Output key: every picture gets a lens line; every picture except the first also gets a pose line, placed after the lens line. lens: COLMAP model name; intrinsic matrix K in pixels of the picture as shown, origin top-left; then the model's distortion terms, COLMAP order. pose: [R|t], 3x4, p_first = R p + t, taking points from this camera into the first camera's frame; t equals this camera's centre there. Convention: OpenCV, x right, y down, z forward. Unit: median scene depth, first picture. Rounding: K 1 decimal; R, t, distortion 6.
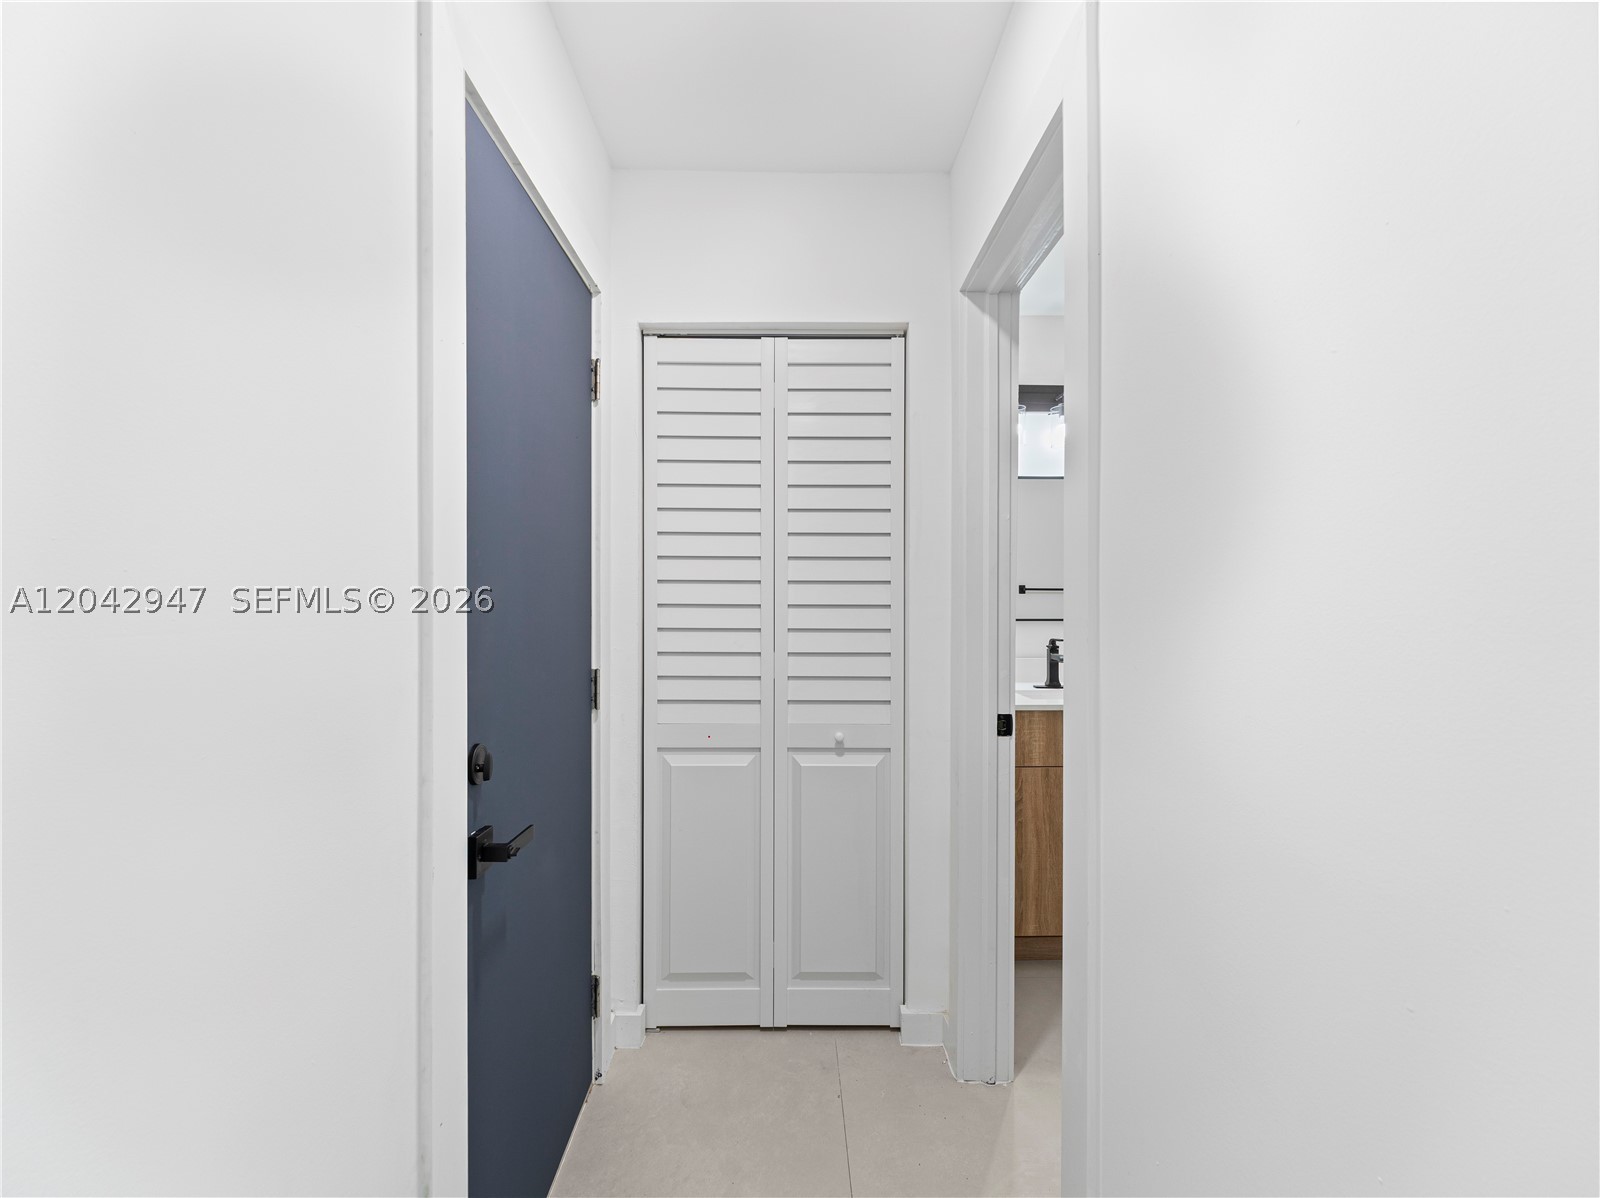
lens RADIAL K [[722.0, 0, 795.7], [0, 722.0, 607.4], [0, 0, 1]] dist [0.001056, -0.001264]
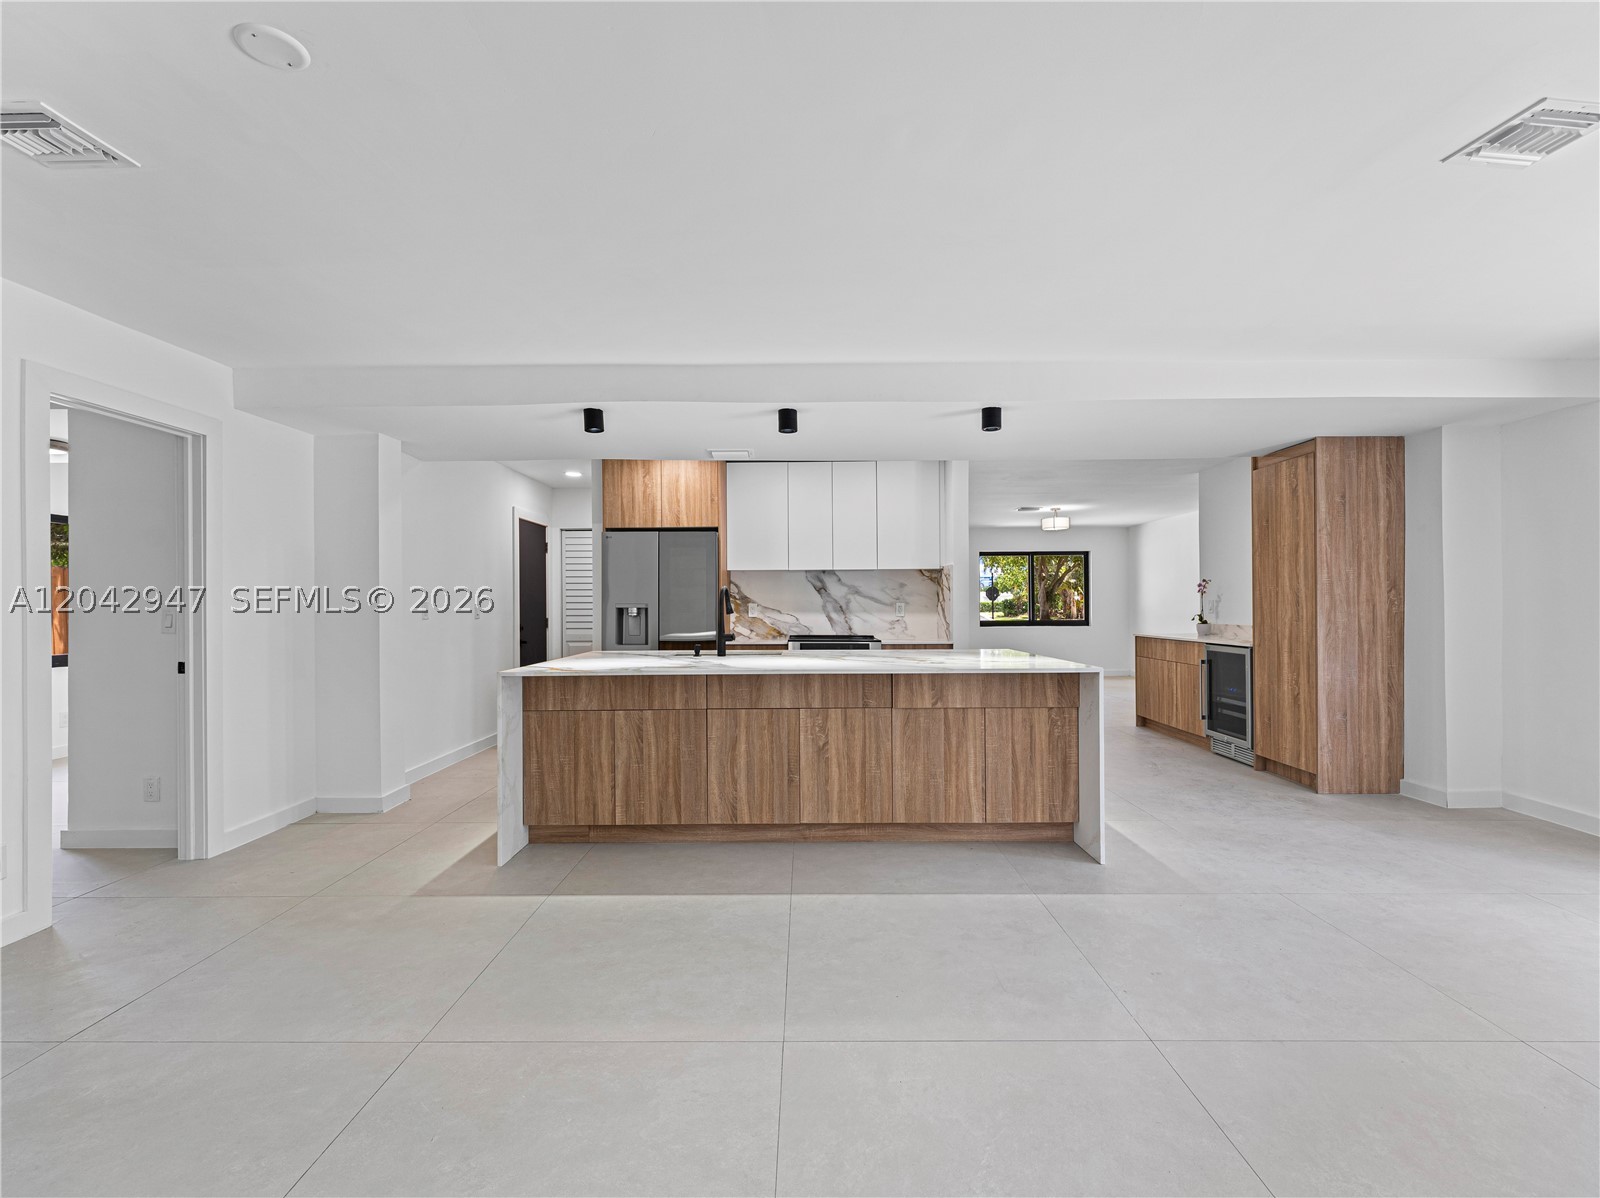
lens RADIAL K [[722.0, 0, 794.6], [0, 722.0, 597.9], [0, 0, 1]] dist [0.001056, -0.001264]
pose [[0.999940, -0.008513, -0.006857, 1.019566], [0.008352, 0.999696, -0.023218, 0.069046], [0.007052, 0.023159, 0.999707, -2.721259]]
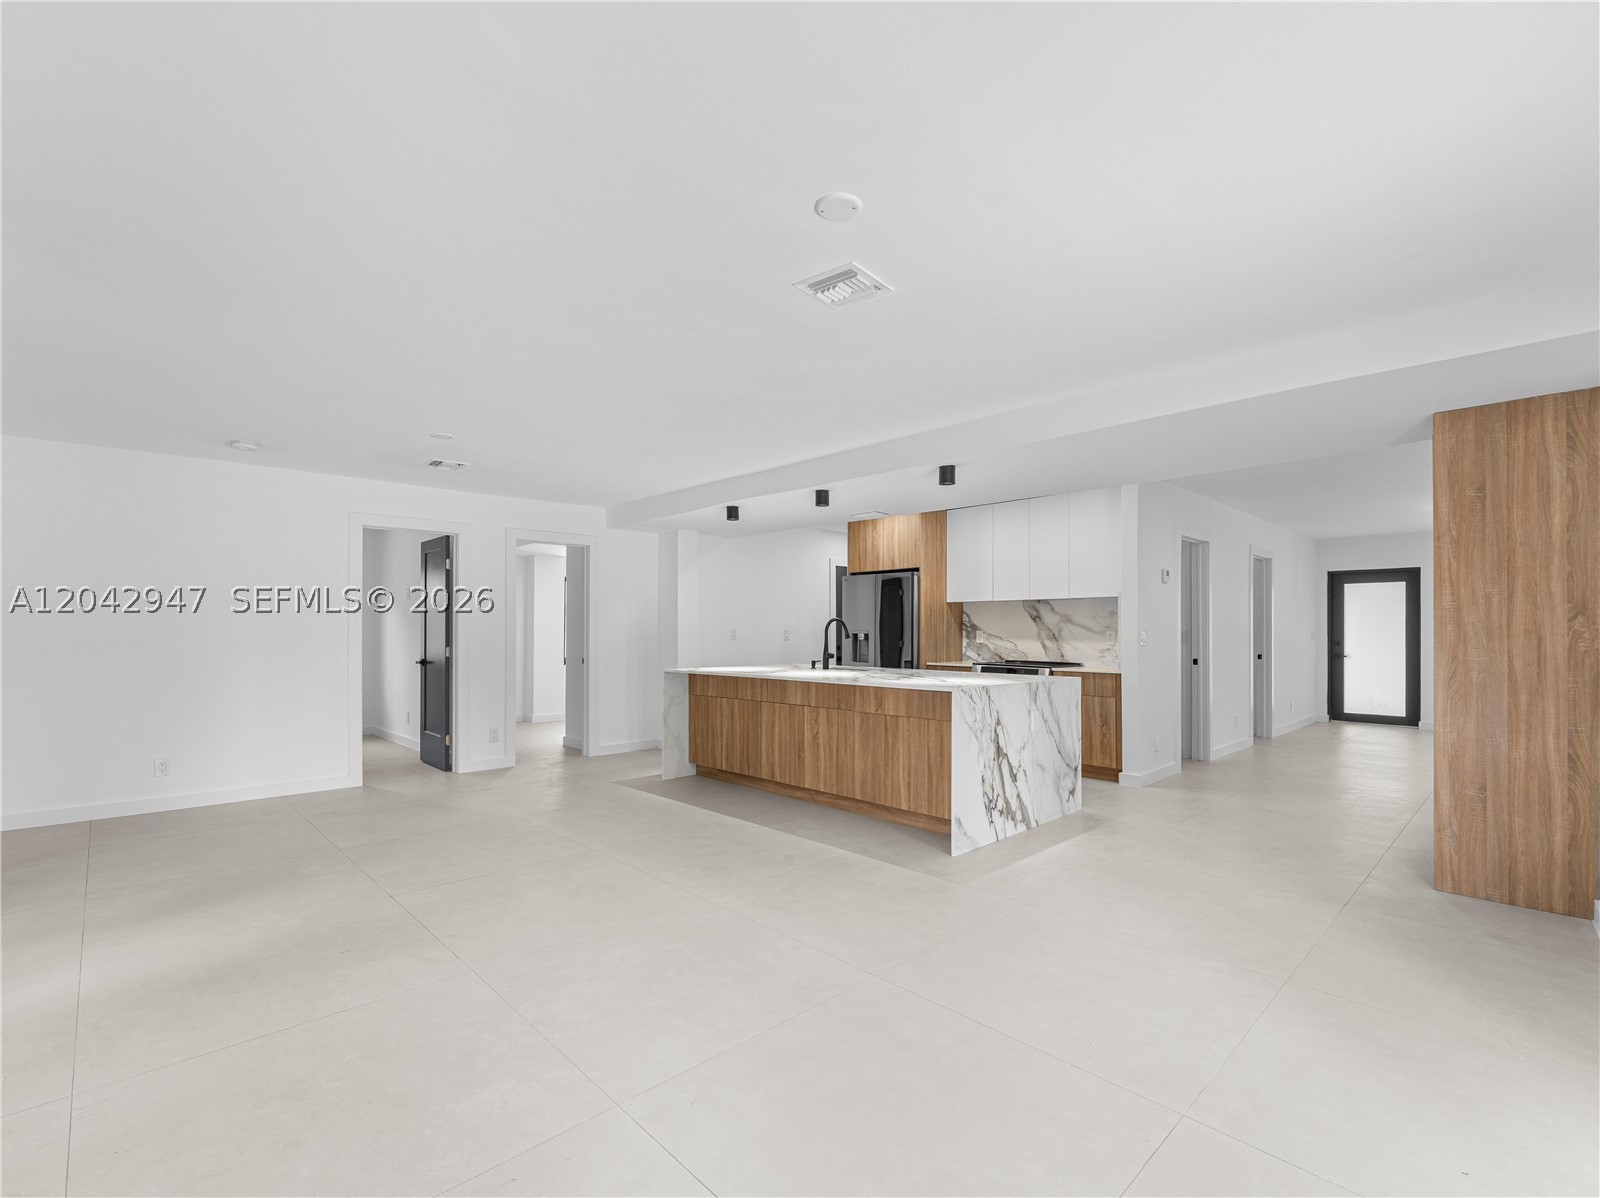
lens RADIAL K [[722.0, 0, 797.4], [0, 722.0, 632.3], [0, 0, 1]] dist [0.001056, -0.001264]
pose [[0.697190, -0.000696, -0.716886, 2.733860], [-0.009730, 0.999898, -0.010433, 0.071823], [0.716820, 0.014249, 0.697113, -2.701310]]
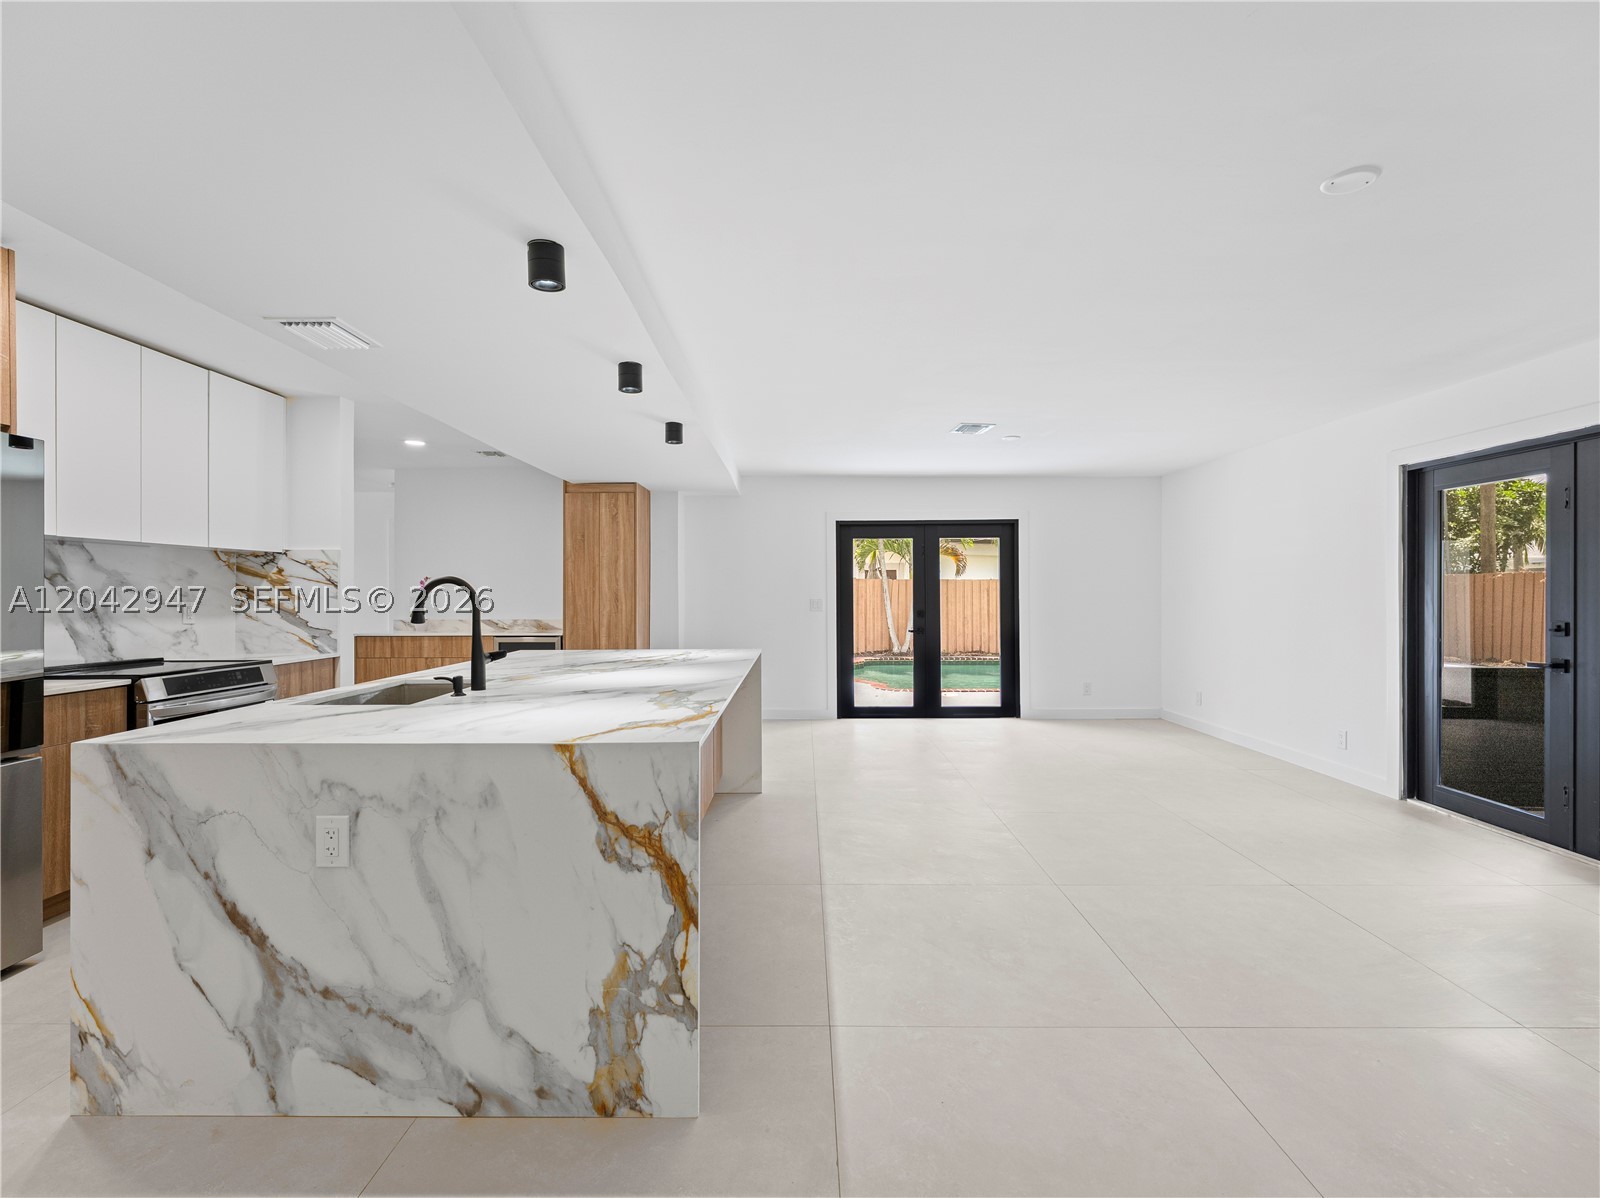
lens RADIAL K [[722.0, 0, 797.0], [0, 722.0, 593.3], [0, 0, 1]] dist [0.001056, -0.001264]
pose [[0.000140, -0.003900, 0.999992, -0.485646], [0.016476, 0.999857, 0.003897, 0.018436], [-0.999864, 0.016476, 0.000204, -1.229448]]
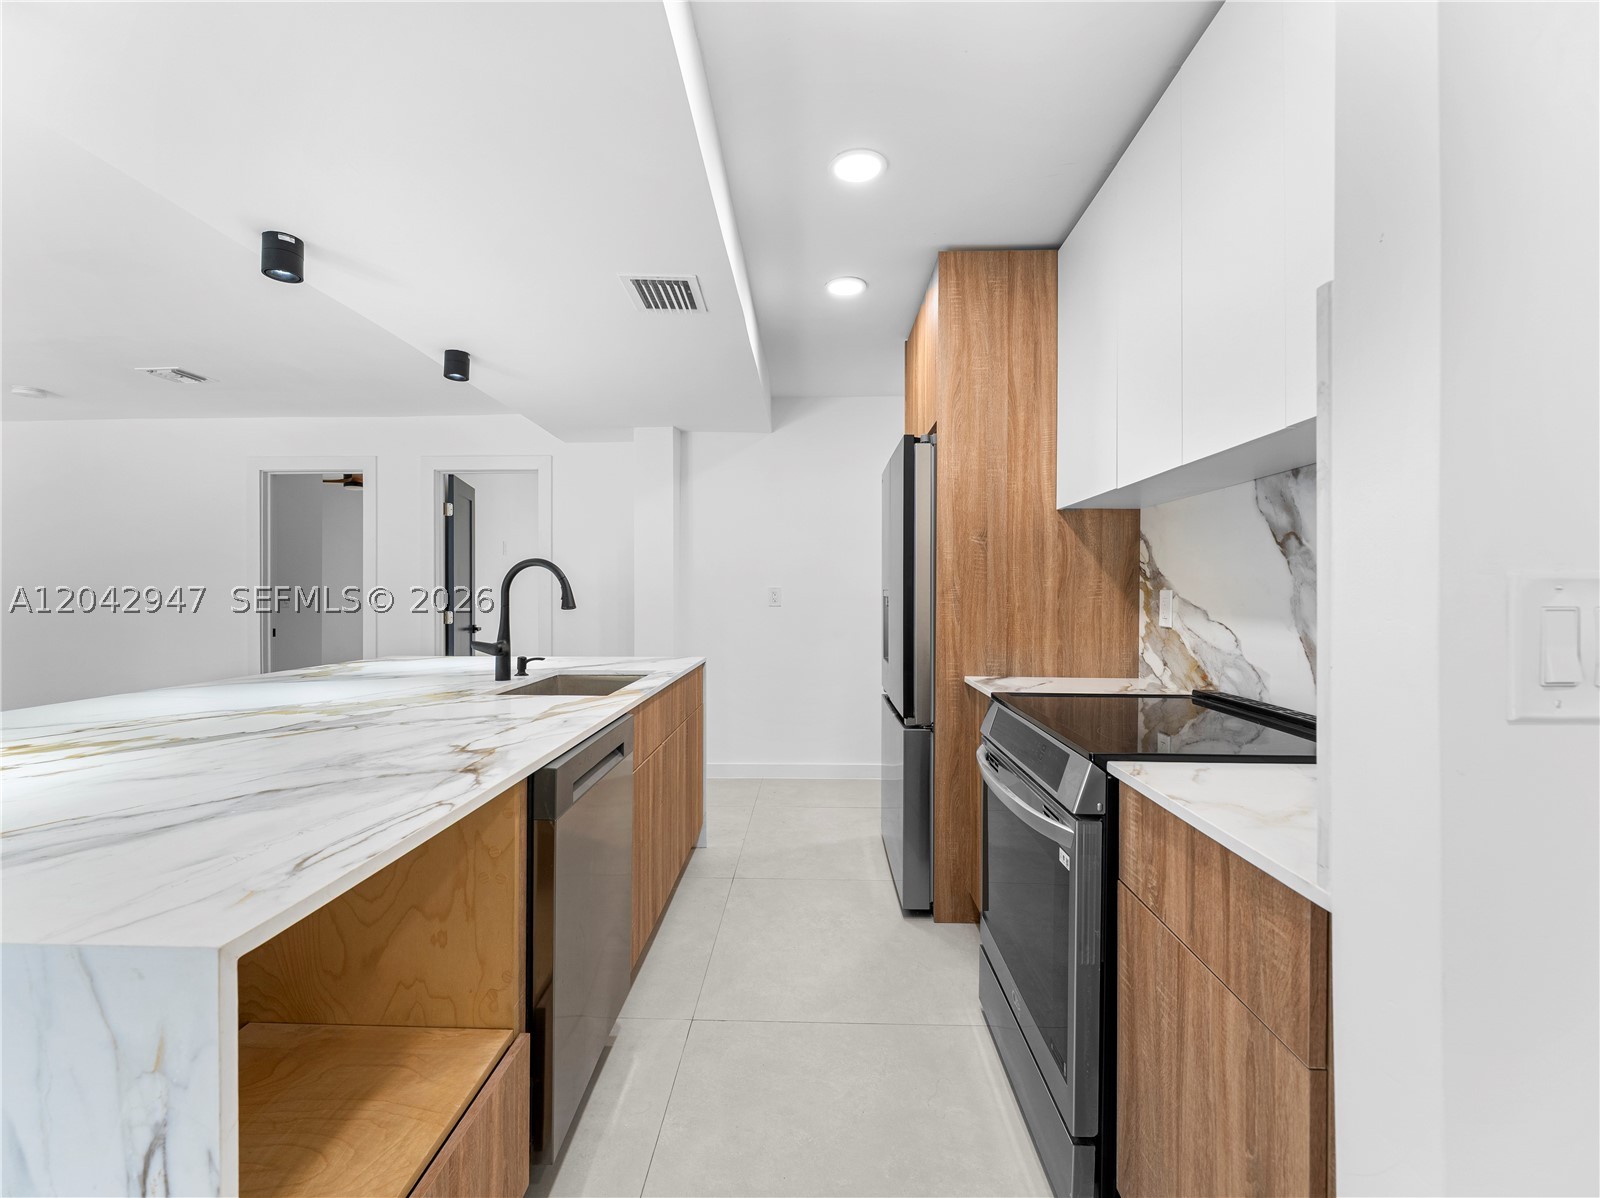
lens RADIAL K [[722.0, 0, 792.2], [0, 722.0, 595.5], [0, 0, 1]] dist [0.001056, -0.001264]
pose [[-0.026771, 0.002157, -0.999639, 1.981769], [-0.015896, 0.999870, 0.002583, 0.034295], [0.999515, 0.015960, -0.026733, -0.150840]]
